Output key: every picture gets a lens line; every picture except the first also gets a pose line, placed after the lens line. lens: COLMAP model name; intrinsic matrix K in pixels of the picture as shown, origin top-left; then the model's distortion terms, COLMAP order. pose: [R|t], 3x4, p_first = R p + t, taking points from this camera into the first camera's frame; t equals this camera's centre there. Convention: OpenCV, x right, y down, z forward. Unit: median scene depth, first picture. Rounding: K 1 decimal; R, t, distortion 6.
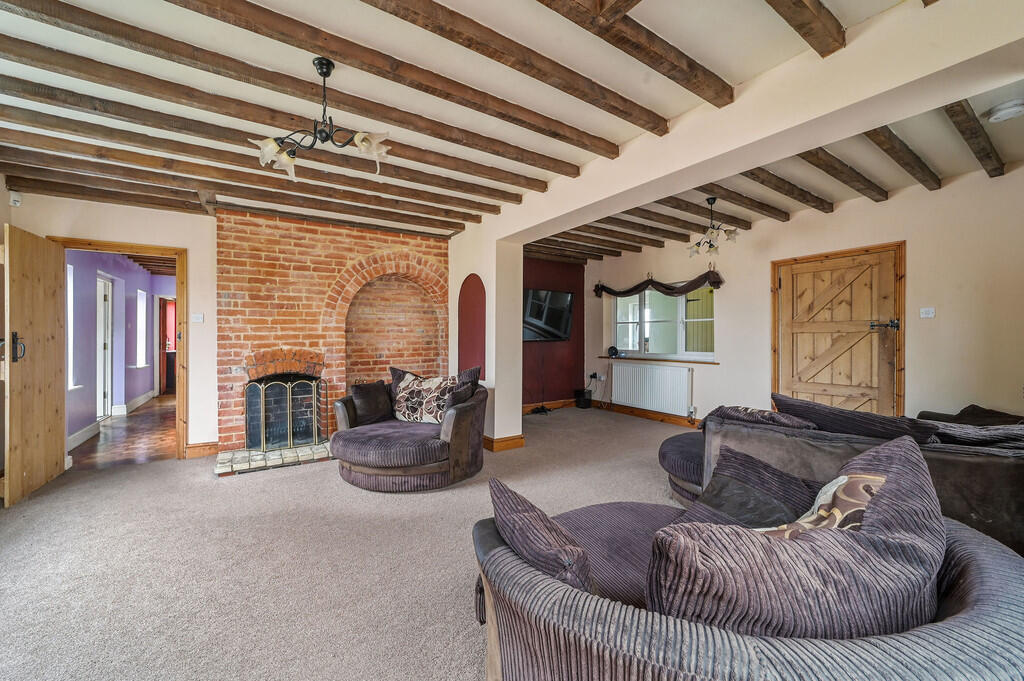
lens RADIAL K [[396.4, 0, 517.3], [0, 396.4, 339.5], [0, 0, 1]] dist [-0.013247, 0.000202]
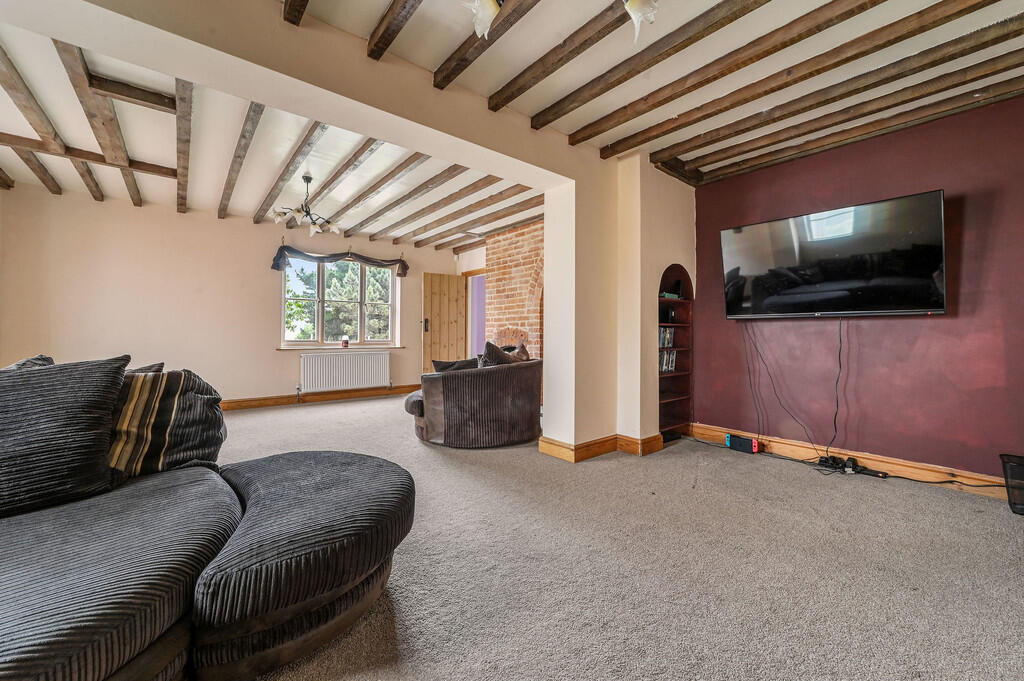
lens RADIAL K [[396.4, 0, 512.9], [0, 396.4, 331.3], [0, 0, 1]] dist [-0.013247, 0.000202]
pose [[0.103991, 0.002745, -0.994574, 0.737803], [-0.006886, 0.999974, 0.002040, 0.032008], [0.994554, 0.006637, 0.104007, 0.856715]]
